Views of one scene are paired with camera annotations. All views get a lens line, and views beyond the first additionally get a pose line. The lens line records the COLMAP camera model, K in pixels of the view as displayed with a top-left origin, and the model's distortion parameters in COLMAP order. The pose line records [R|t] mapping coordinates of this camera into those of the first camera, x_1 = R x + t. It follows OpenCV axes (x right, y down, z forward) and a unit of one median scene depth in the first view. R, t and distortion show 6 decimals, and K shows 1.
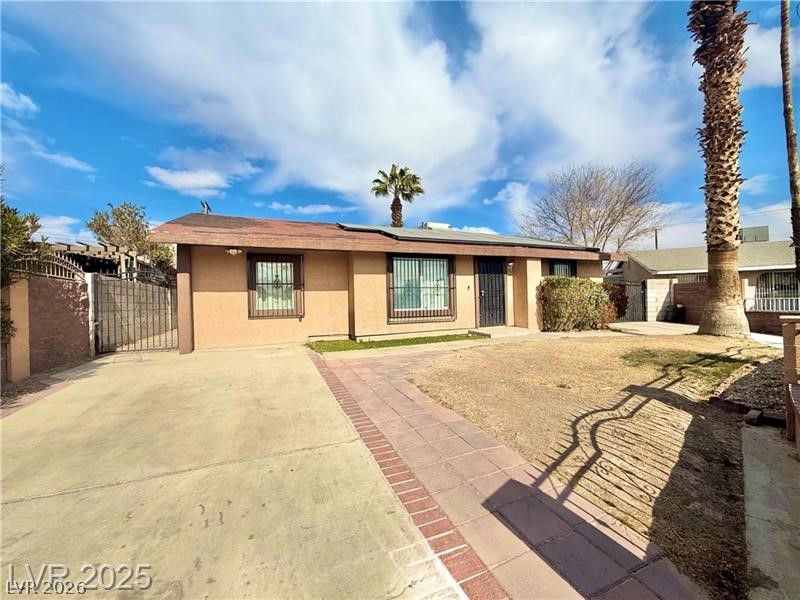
lens RADIAL K [[319.3, 0, 404.2], [0, 319.3, 298.8], [0, 0, 1]] dist [0.000042, 0.000891]
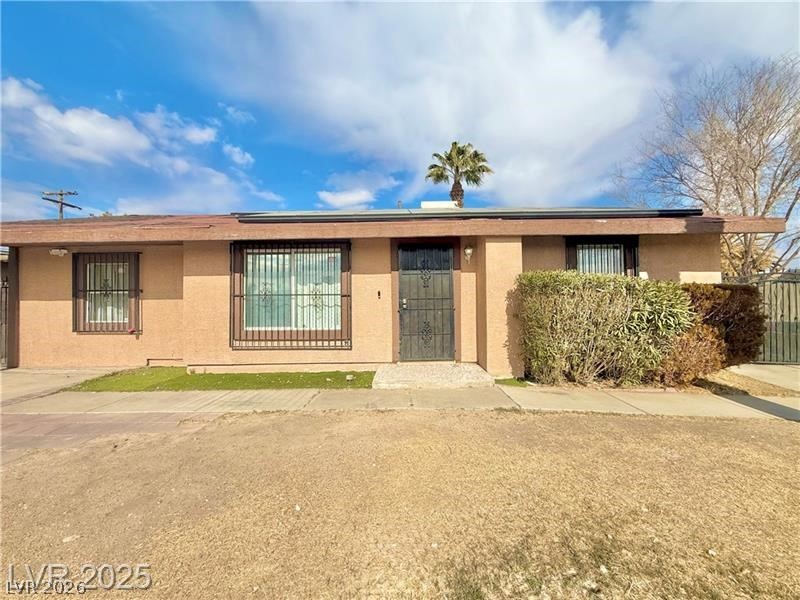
lens RADIAL K [[319.3, 0, 403.5], [0, 319.3, 297.3], [0, 0, 1]] dist [0.000042, 0.000891]
pose [[0.915626, 0.004705, -0.402003, 0.483328], [-0.007739, 0.999953, -0.005923, -0.025403], [0.401956, 0.008534, 0.915619, 0.471697]]
